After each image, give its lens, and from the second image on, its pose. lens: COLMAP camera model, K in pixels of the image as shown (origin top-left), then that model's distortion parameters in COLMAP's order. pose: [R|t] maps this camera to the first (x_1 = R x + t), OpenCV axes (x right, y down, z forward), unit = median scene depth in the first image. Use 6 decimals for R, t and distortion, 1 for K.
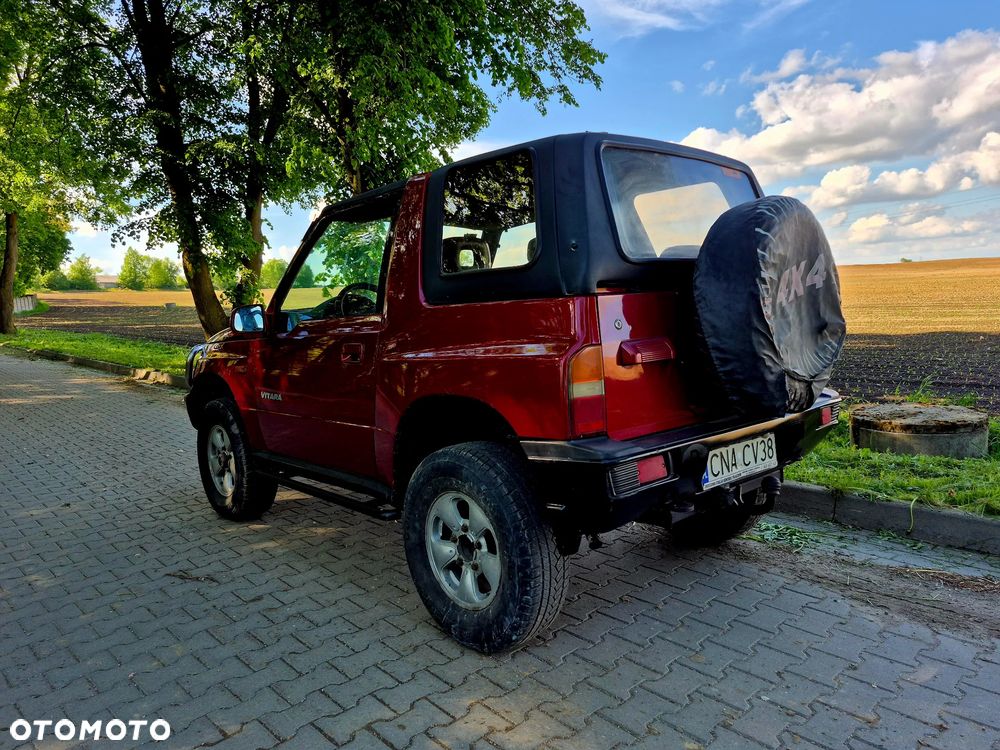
lens RADIAL K [[699.0, 0, 500.0], [0, 699.0, 375.0], [0, 0, 1]] dist [0.064600, -0.054925]
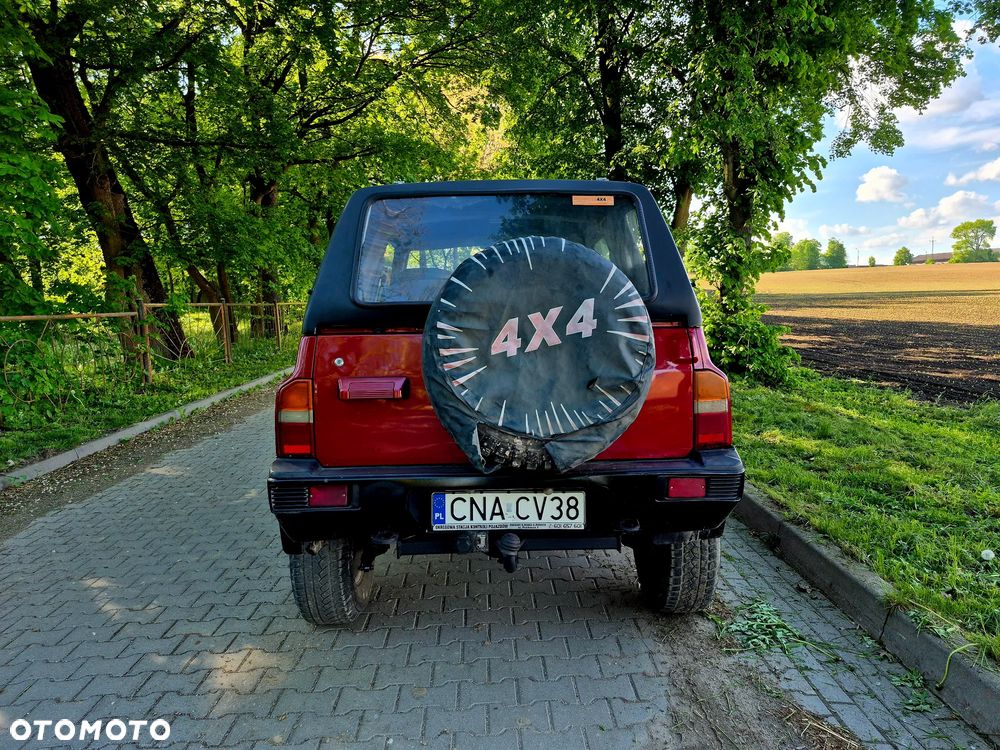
lens RADIAL K [[701.5, 0, 514.8], [0, 701.5, 370.8], [0, 0, 1]] dist [0.082750, -0.097028]
pose [[0.758965, 0.092089, -0.644587, 0.948492], [-0.079070, 0.995657, 0.049145, -0.117035], [0.646313, 0.013668, 0.762950, 0.273717]]
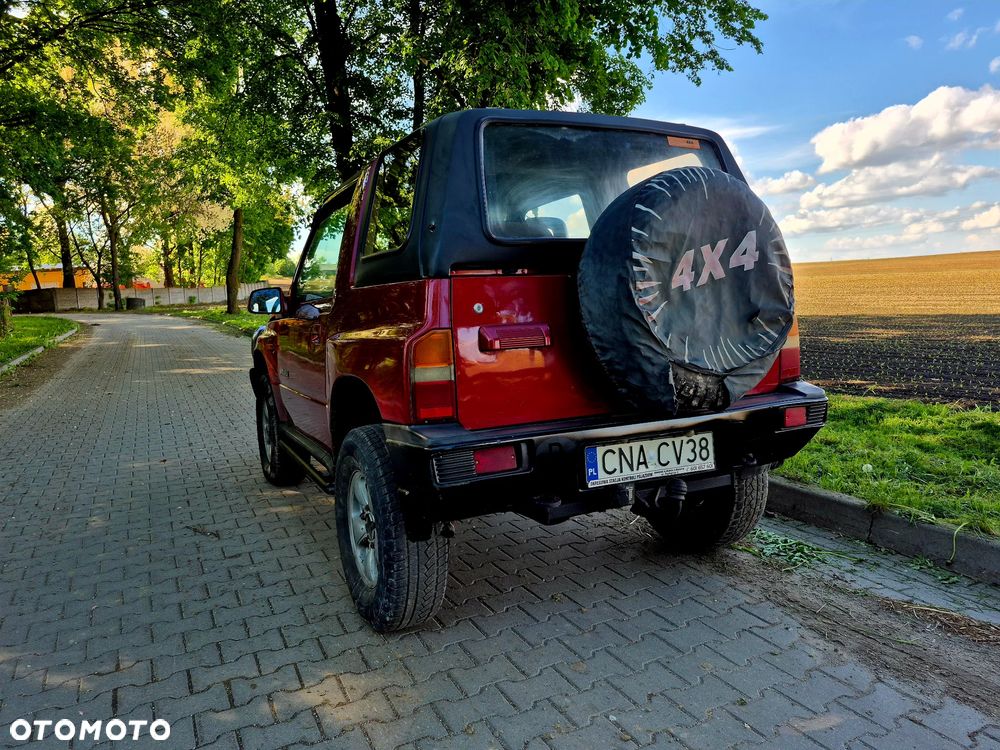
lens RADIAL K [[697.8, 0, 495.2], [0, 697.8, 369.6], [0, 0, 1]] dist [0.092306, -0.089505]
pose [[0.961146, 0.034762, -0.273844, 0.391734], [-0.031149, 0.999361, 0.017533, -0.004868], [0.274279, -0.008322, 0.961614, 0.067690]]
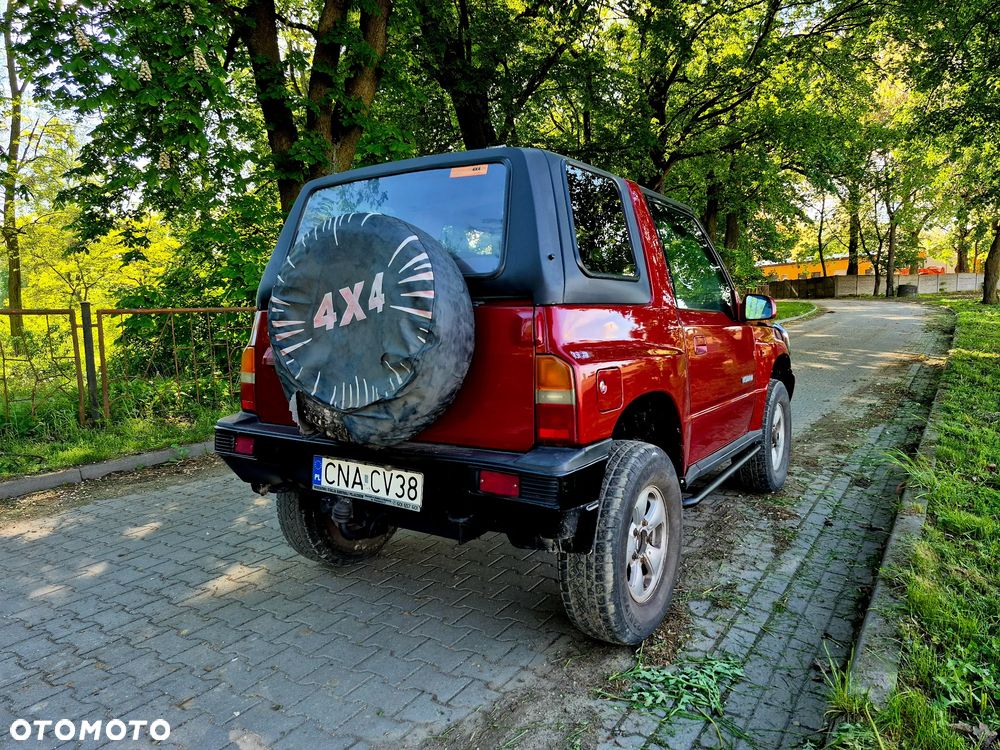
lens RADIAL K [[697.8, 0, 495.2], [0, 697.8, 369.6], [0, 0, 1]] dist [0.092306, -0.089505]
pose [[0.241388, 0.126495, -0.962149, 1.314130], [-0.089085, 0.990170, 0.107829, -0.158145], [0.966331, 0.059685, 0.250284, 0.923126]]
